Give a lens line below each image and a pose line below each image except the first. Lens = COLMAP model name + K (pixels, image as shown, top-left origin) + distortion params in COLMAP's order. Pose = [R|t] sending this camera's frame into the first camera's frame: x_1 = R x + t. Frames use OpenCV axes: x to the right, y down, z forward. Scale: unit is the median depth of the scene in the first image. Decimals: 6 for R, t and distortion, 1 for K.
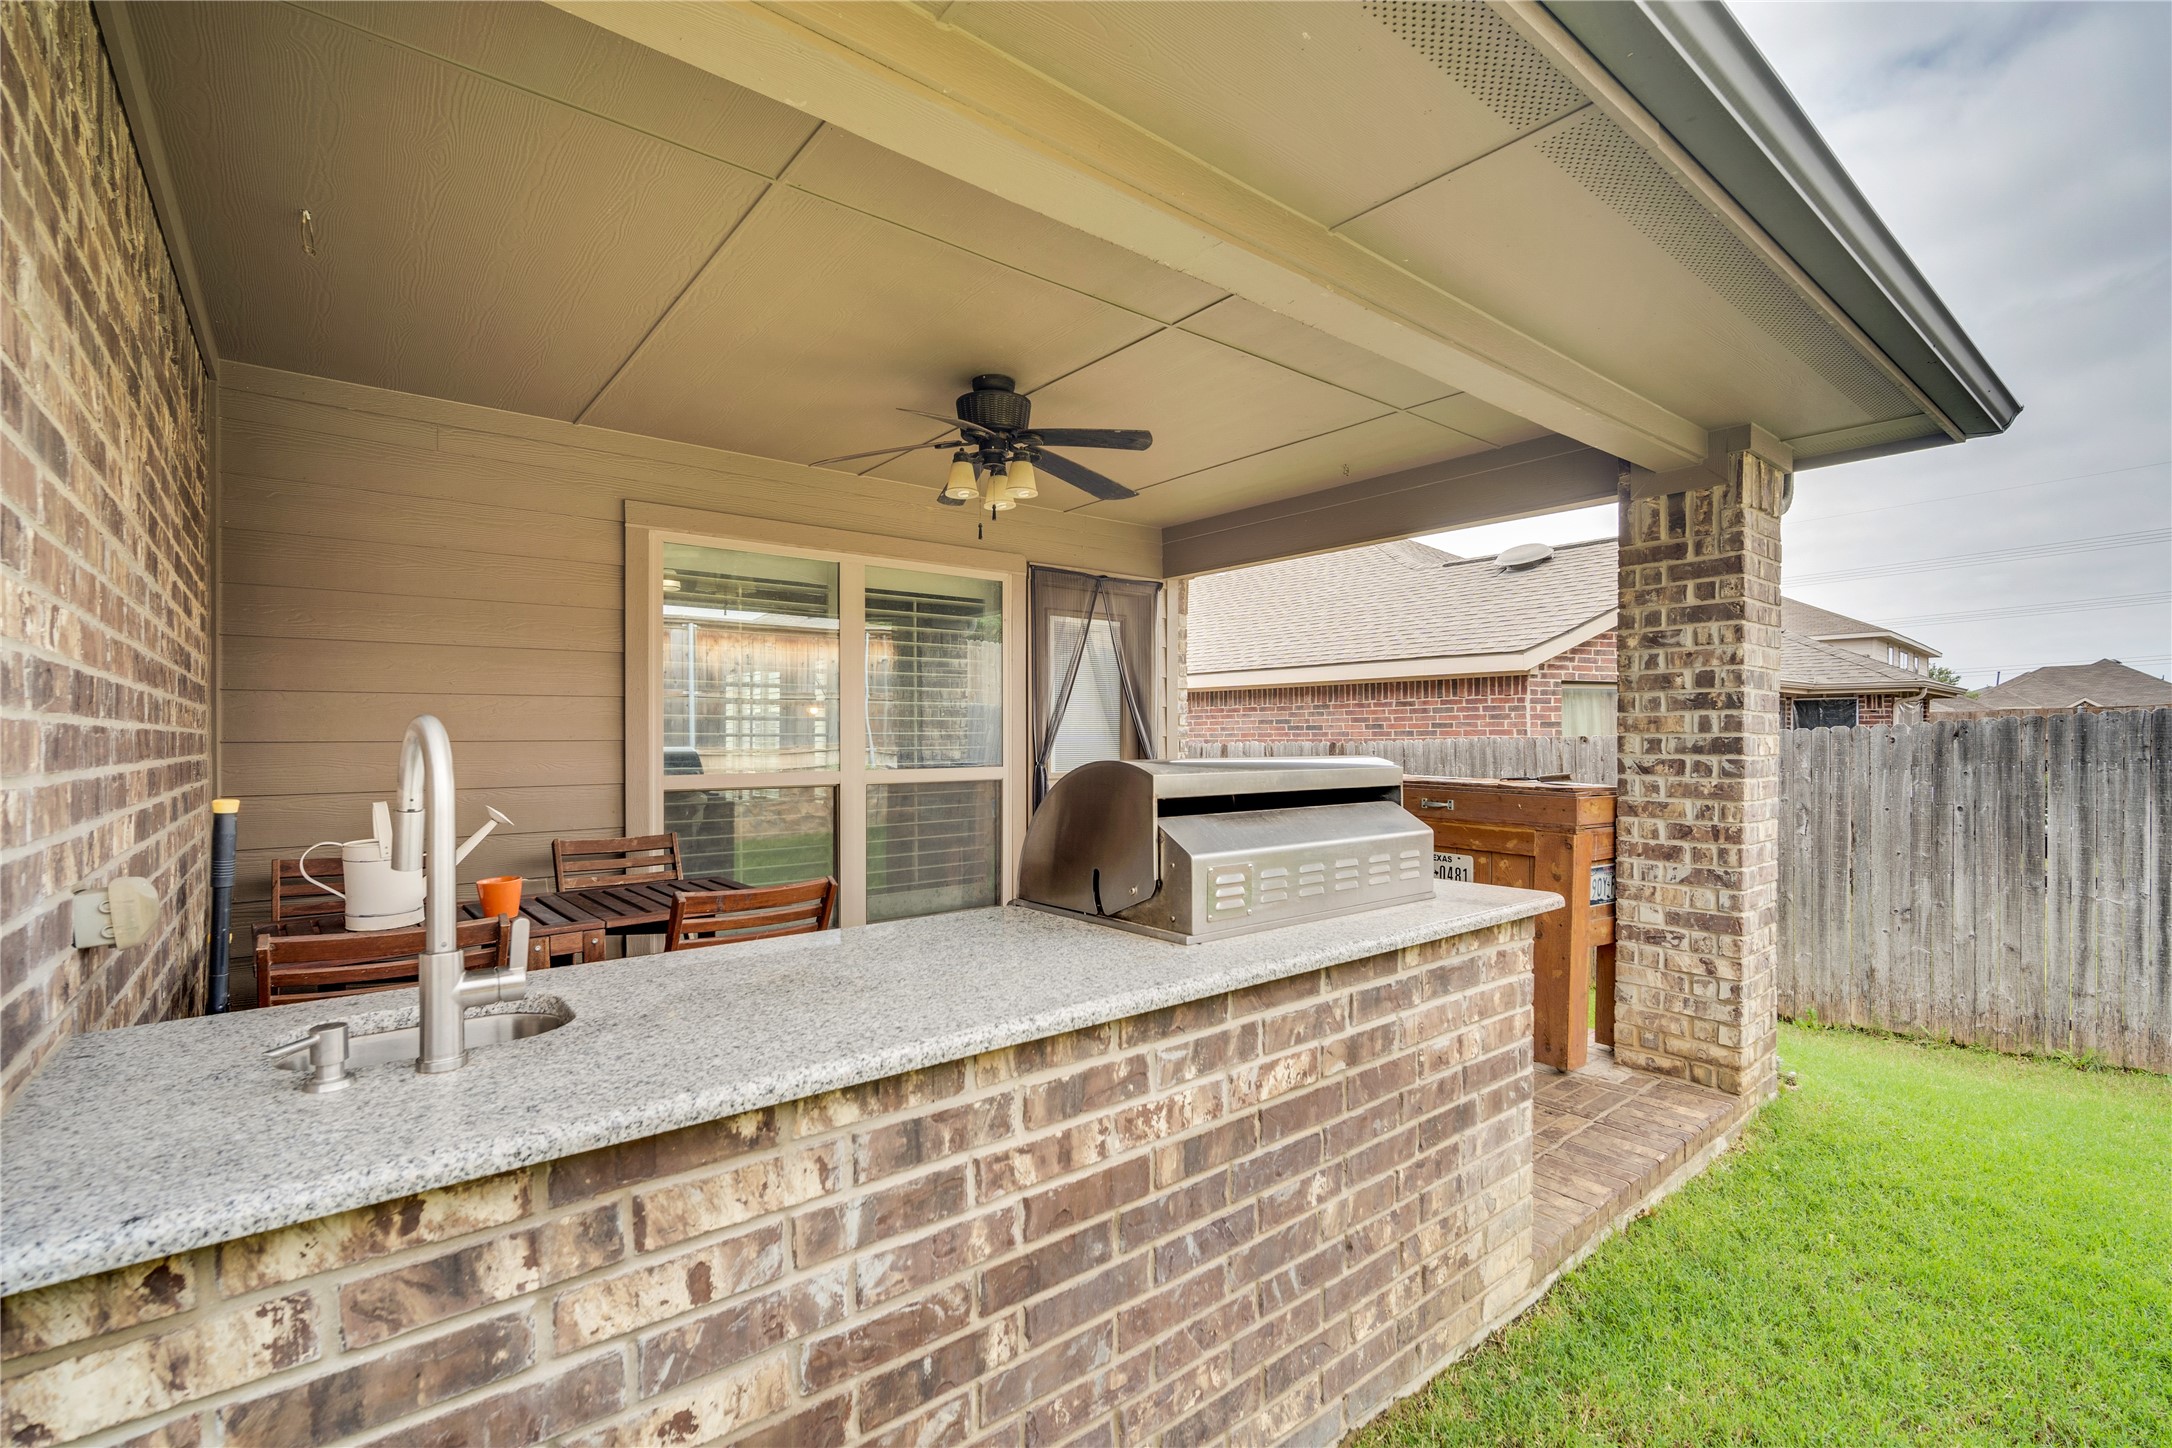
lens RADIAL K [[954.5, 0, 1083.0], [0, 954.5, 729.0], [0, 0, 1]] dist [-0.010187, 0.002739]
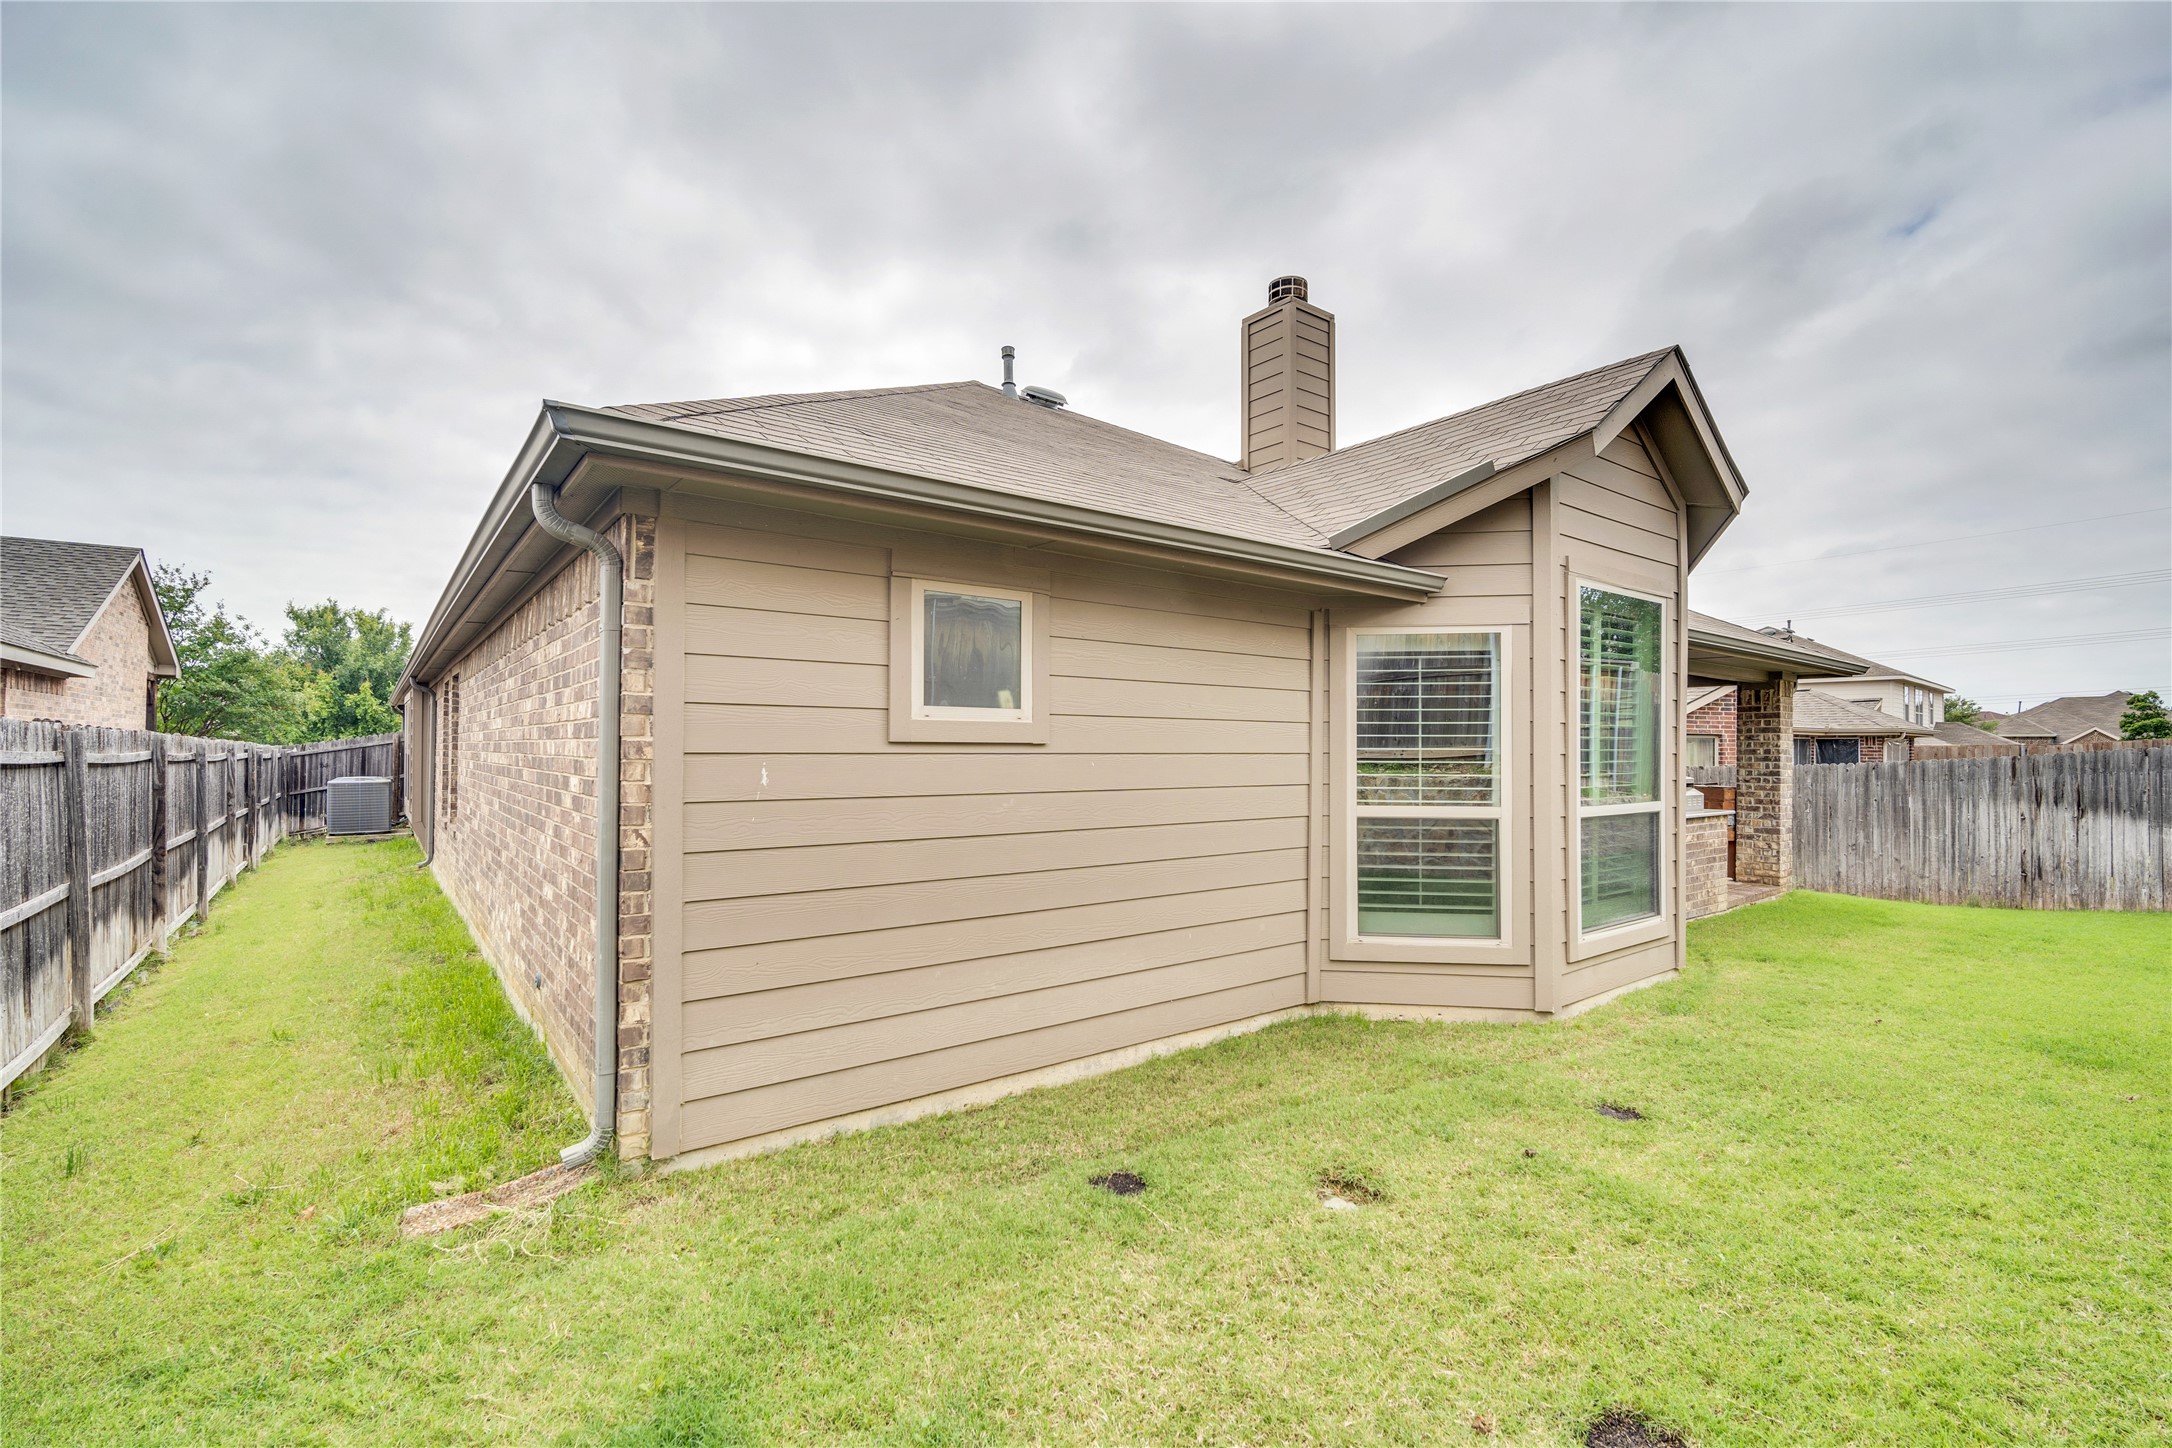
lens RADIAL K [[954.5, 0, 1089.4], [0, 954.5, 728.6], [0, 0, 1]] dist [-0.010187, 0.002739]
pose [[0.999706, 0.007040, -0.023192, -1.029567], [-0.007418, 0.999840, -0.016282, -0.042215], [0.023074, 0.016450, 0.999598, -1.490834]]
